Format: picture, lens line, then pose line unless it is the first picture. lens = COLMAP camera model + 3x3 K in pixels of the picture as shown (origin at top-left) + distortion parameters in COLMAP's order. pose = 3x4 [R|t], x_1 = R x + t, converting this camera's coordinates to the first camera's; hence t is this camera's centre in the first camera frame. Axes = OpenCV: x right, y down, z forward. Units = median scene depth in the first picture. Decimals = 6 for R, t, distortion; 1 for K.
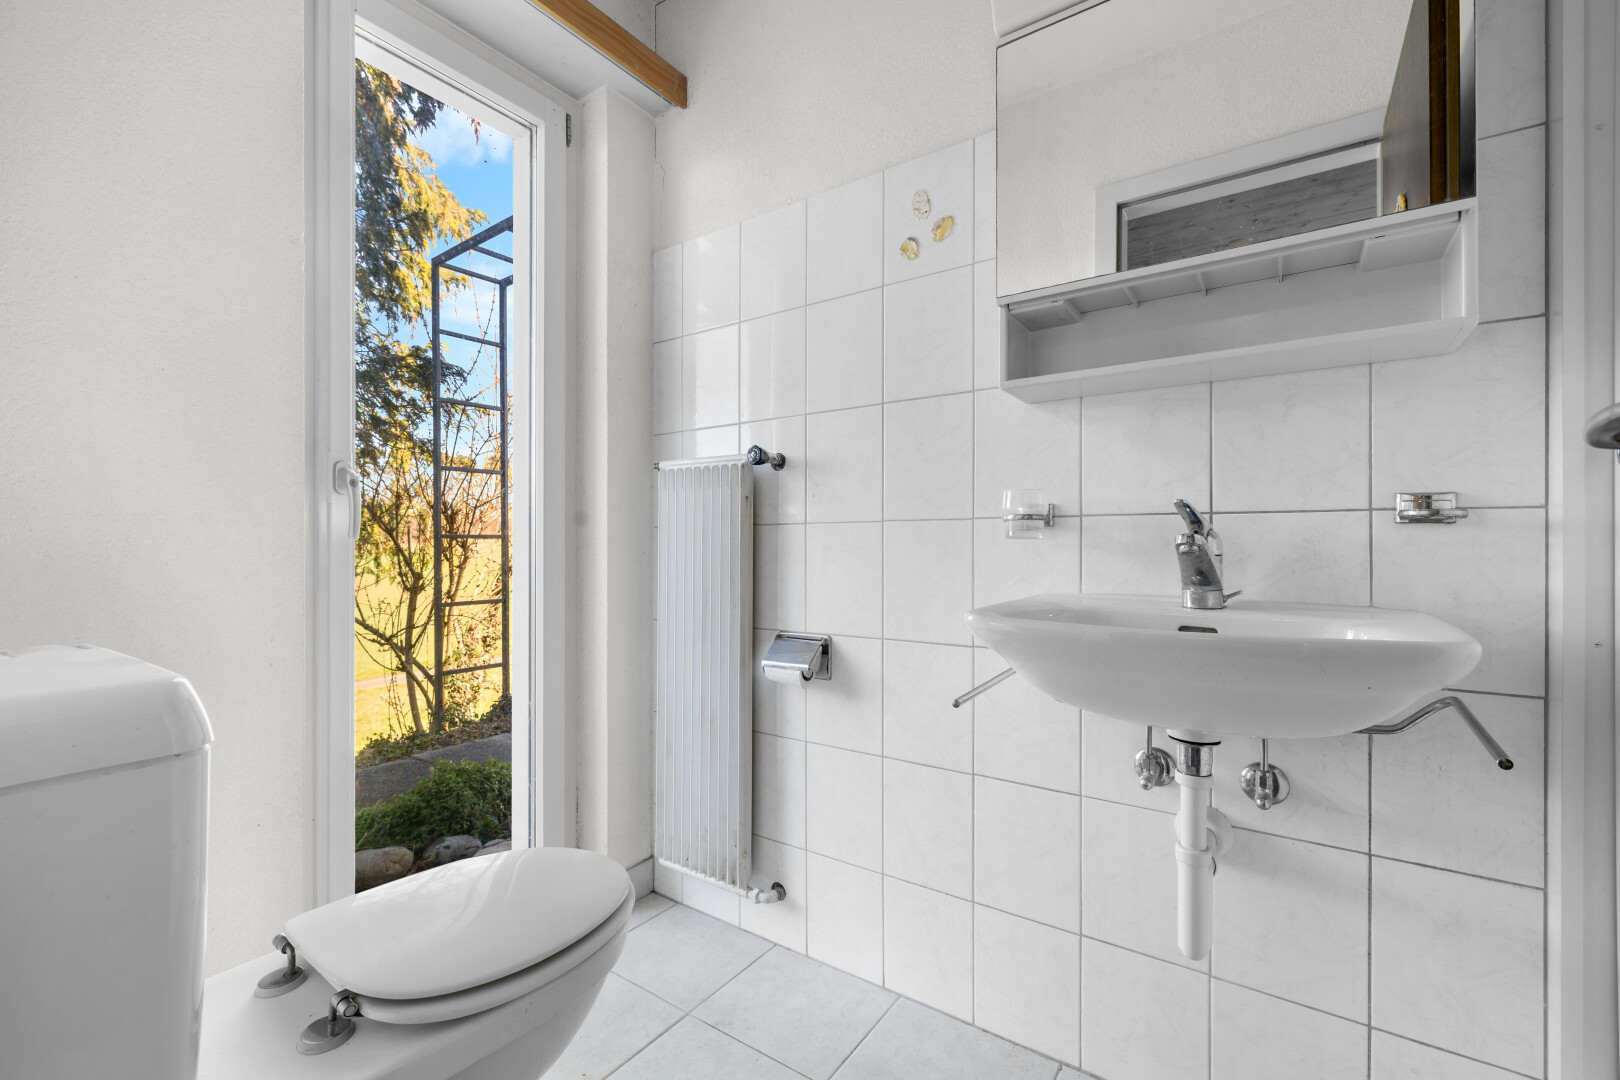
lens RADIAL K [[688.7, 0, 813.7], [0, 688.7, 544.0], [0, 0, 1]] dist [-0.000514, -0.000050]
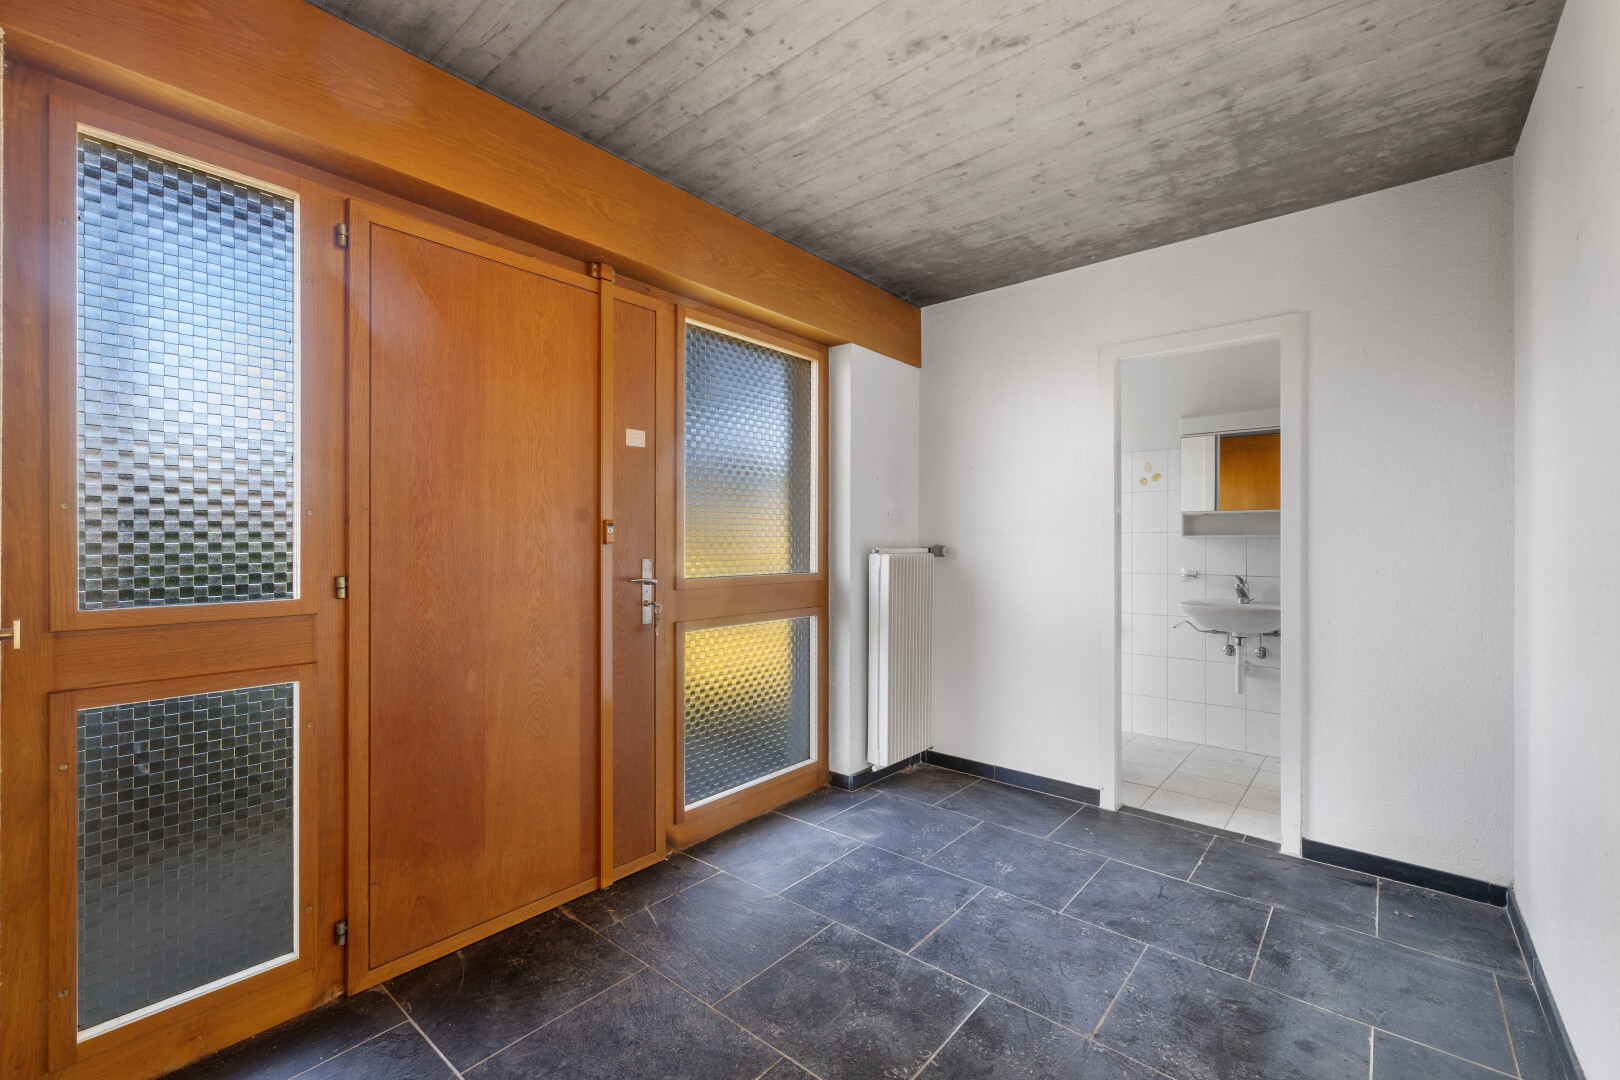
lens RADIAL K [[688.7, 0, 804.3], [0, 688.7, 538.0], [0, 0, 1]] dist [-0.000514, -0.000050]
pose [[0.995244, 0.001794, -0.097399, -1.267136], [-0.001666, 0.999998, 0.001400, -0.231540], [0.097402, -0.001231, 0.995244, -2.593380]]
